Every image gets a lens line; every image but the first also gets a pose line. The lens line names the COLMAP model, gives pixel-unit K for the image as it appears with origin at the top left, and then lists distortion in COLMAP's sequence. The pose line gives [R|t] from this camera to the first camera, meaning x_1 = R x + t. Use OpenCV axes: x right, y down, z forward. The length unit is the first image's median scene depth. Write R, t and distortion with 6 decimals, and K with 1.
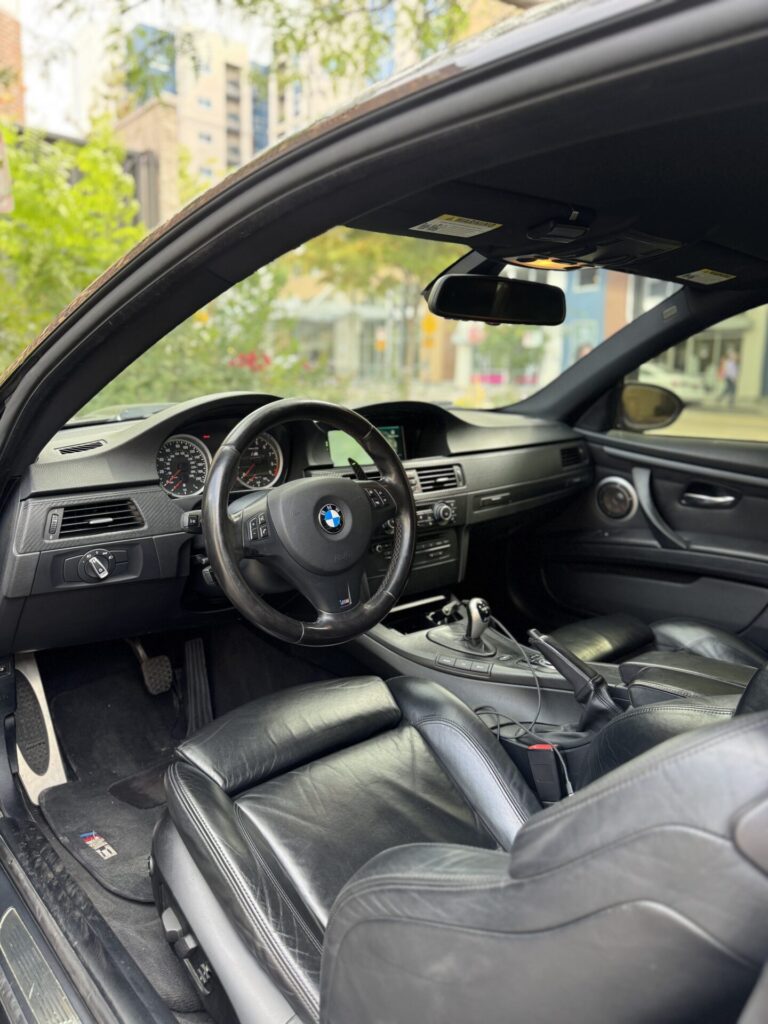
lens RADIAL K [[735.9, 0, 384.0], [0, 735.9, 512.0], [0, 0, 1]] dist [0.121654, -0.168270]
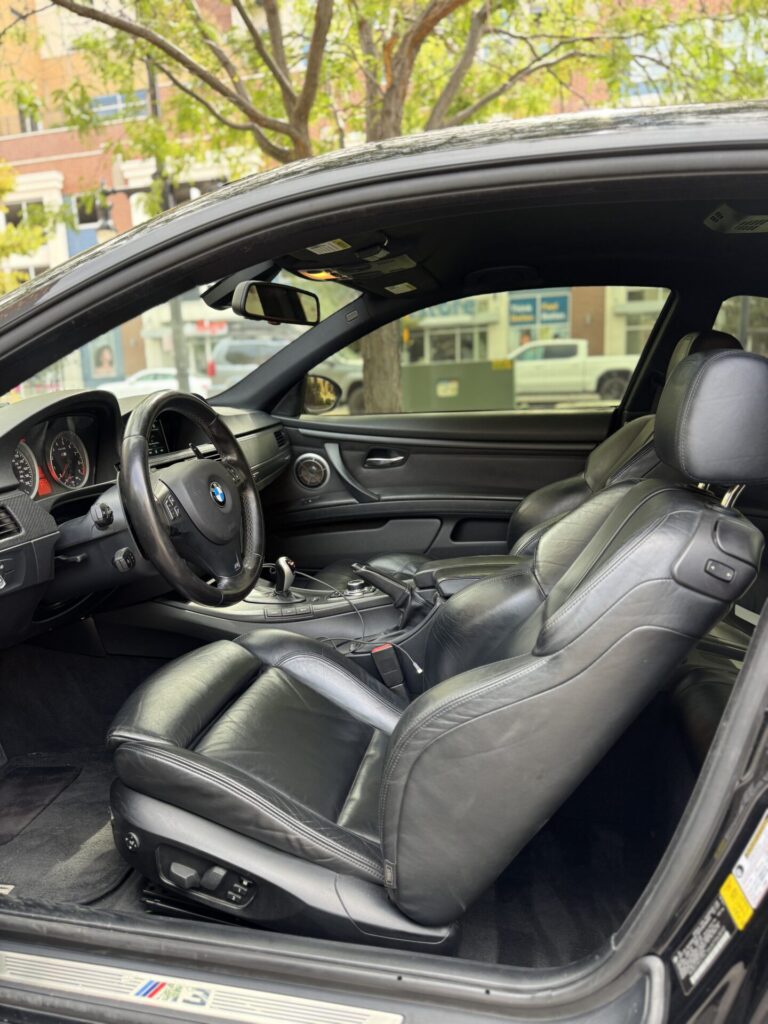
lens RADIAL K [[735.9, 0, 384.0], [0, 735.9, 512.0], [0, 0, 1]] dist [0.121654, -0.168270]
pose [[0.804841, -0.152211, 0.573639, -0.412425], [0.156124, 0.986810, 0.042794, 0.021387], [-0.572587, 0.055117, 0.817989, -0.058236]]
